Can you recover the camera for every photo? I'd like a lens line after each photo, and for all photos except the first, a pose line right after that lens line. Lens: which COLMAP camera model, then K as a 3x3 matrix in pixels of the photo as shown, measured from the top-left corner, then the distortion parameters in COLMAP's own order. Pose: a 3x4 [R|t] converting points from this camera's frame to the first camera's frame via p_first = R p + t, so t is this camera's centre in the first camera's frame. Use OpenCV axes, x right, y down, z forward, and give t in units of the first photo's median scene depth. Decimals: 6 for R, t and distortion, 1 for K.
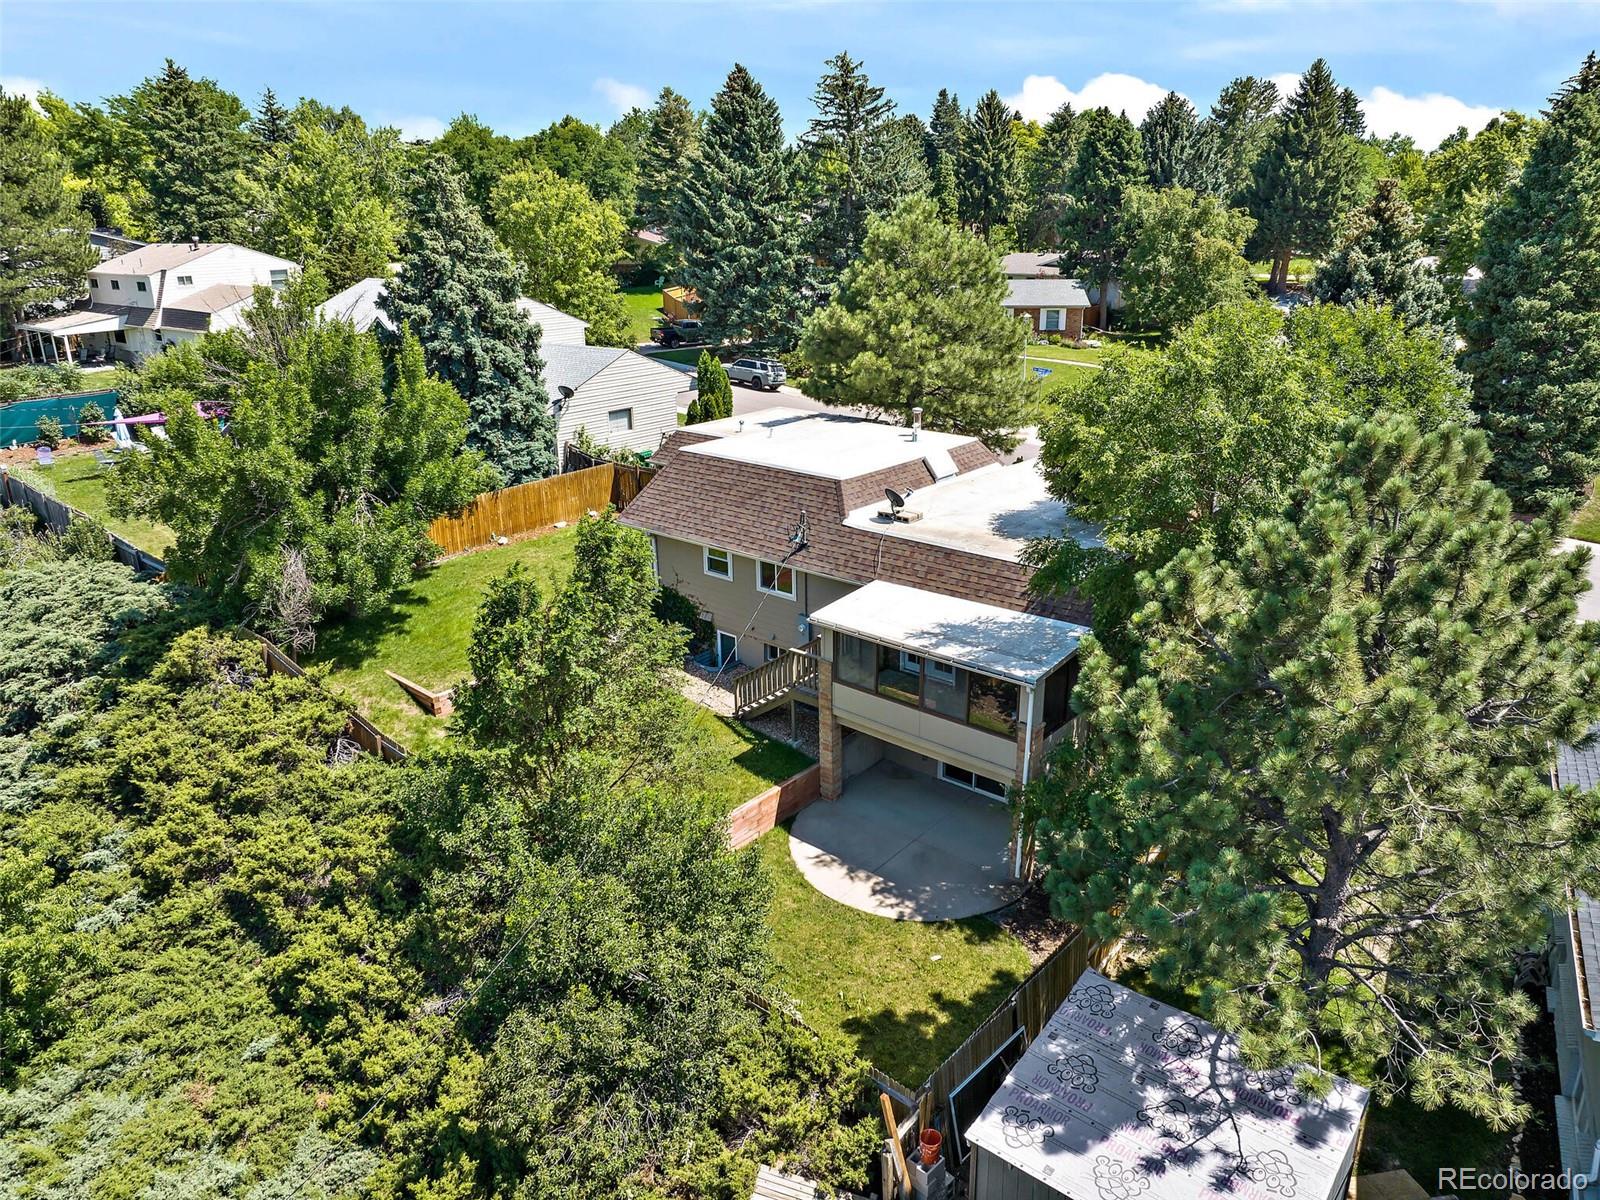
lens RADIAL K [[1156.0, 0, 800.0], [0, 1156.0, 600.0], [0, 0, 1]] dist [-0.051364, 0.011764]
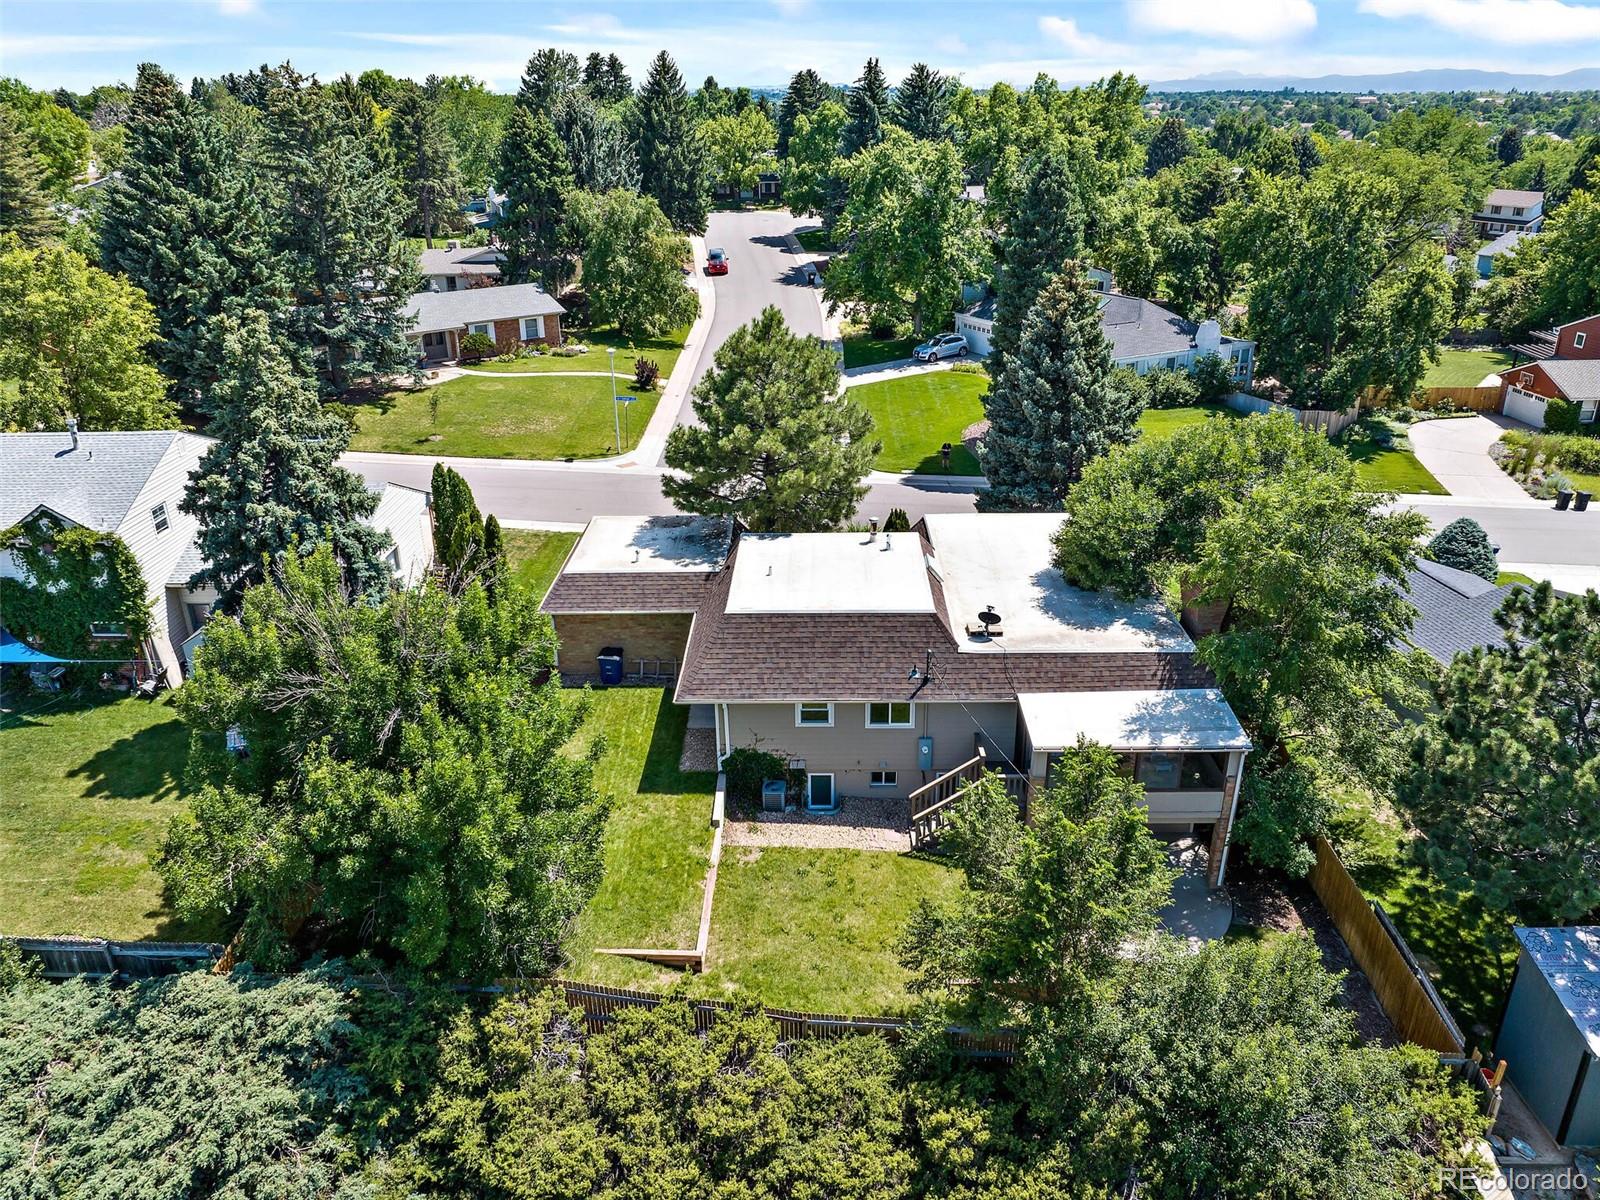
lens RADIAL K [[1156.0, 0, 800.0], [0, 1156.0, 600.0], [0, 0, 1]] dist [-0.051364, 0.011764]
pose [[0.755021, -0.257104, 0.603192, -0.334374], [0.212588, 0.966212, 0.145740, -0.139872], [-0.620282, 0.018195, 0.784168, 0.095866]]
